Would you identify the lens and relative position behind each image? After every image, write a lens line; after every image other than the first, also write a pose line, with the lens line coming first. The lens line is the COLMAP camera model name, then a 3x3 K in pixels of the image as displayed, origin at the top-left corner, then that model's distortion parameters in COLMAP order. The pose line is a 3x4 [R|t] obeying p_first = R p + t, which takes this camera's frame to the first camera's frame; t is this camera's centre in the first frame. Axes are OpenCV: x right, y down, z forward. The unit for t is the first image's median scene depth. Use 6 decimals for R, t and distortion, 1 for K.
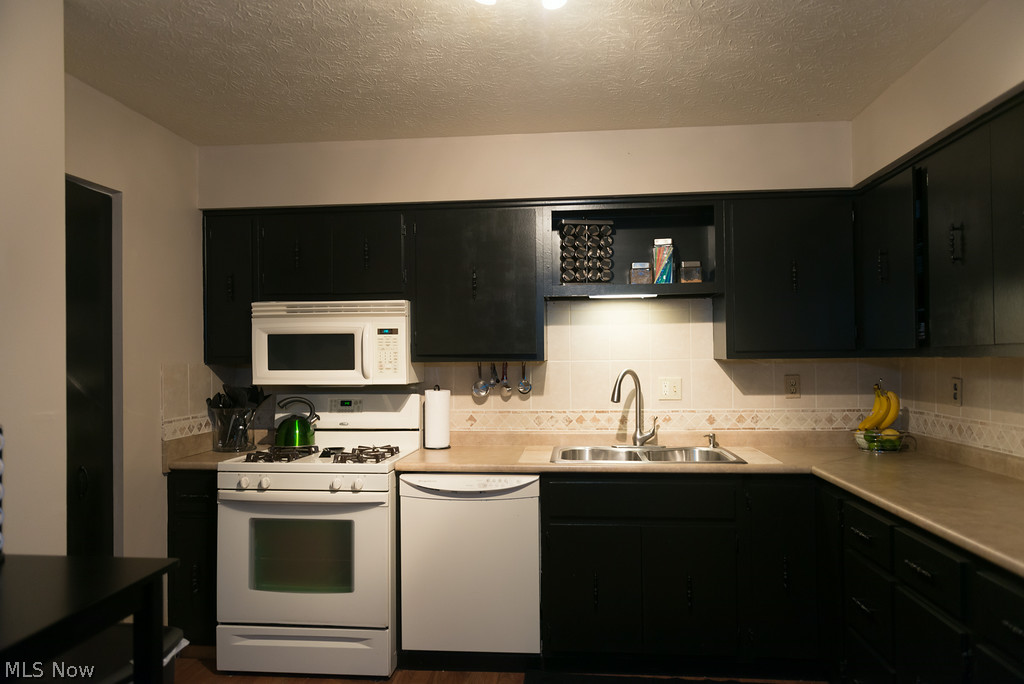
lens RADIAL K [[689.2, 0, 513.1], [0, 689.2, 346.5], [0, 0, 1]] dist [-0.001004, -0.003728]
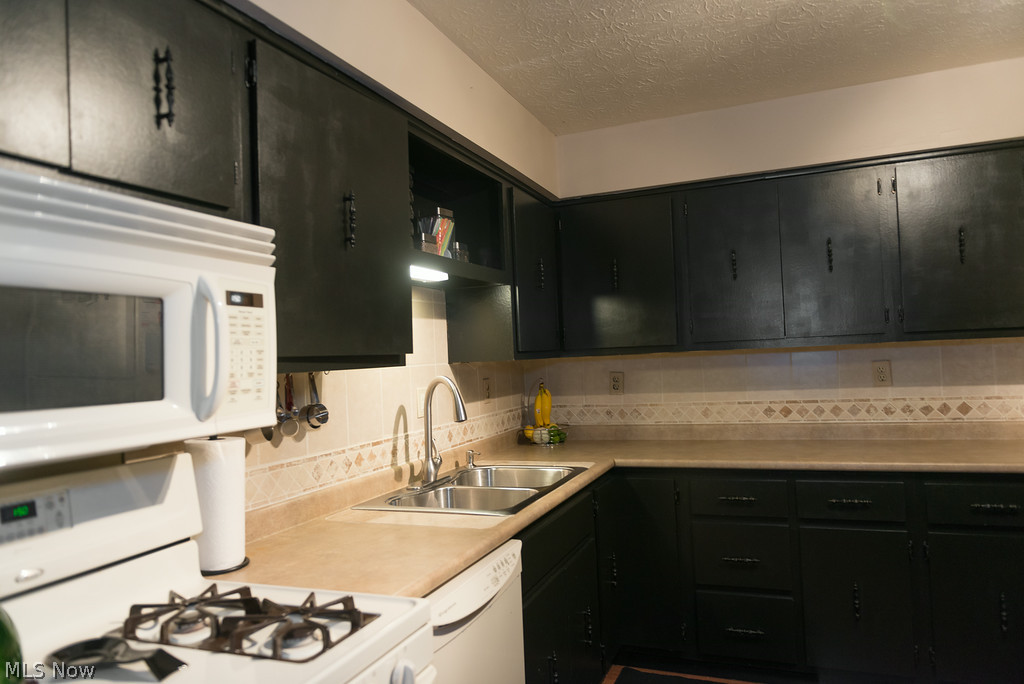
lens RADIAL K [[689.2, 0, 513.1], [0, 689.2, 346.5], [0, 0, 1]] dist [-0.001004, -0.003728]
pose [[0.285855, 0.012208, 0.958195, -0.507352], [0.026141, 0.999447, -0.020532, 0.017869], [-0.957916, 0.030917, 0.285378, 0.708585]]
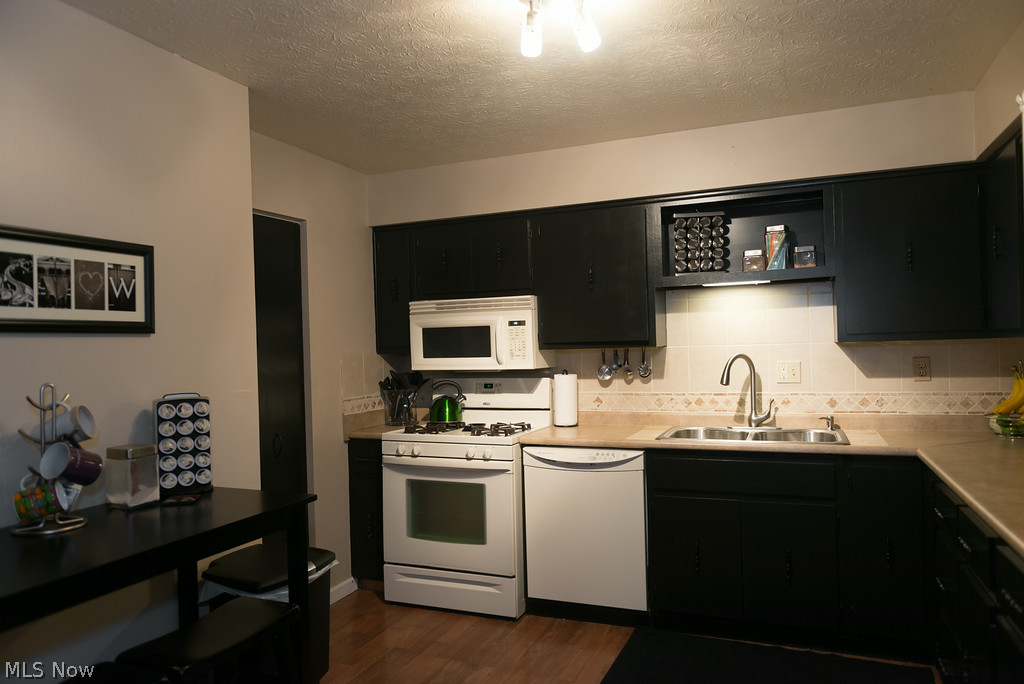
lens RADIAL K [[689.2, 0, 513.1], [0, 689.2, 346.5], [0, 0, 1]] dist [-0.001004, -0.003728]
pose [[0.955969, -0.015709, -0.293047, 0.142942], [0.021551, 0.999628, 0.016716, -0.002370], [0.292676, -0.022296, 0.955952, -0.097020]]
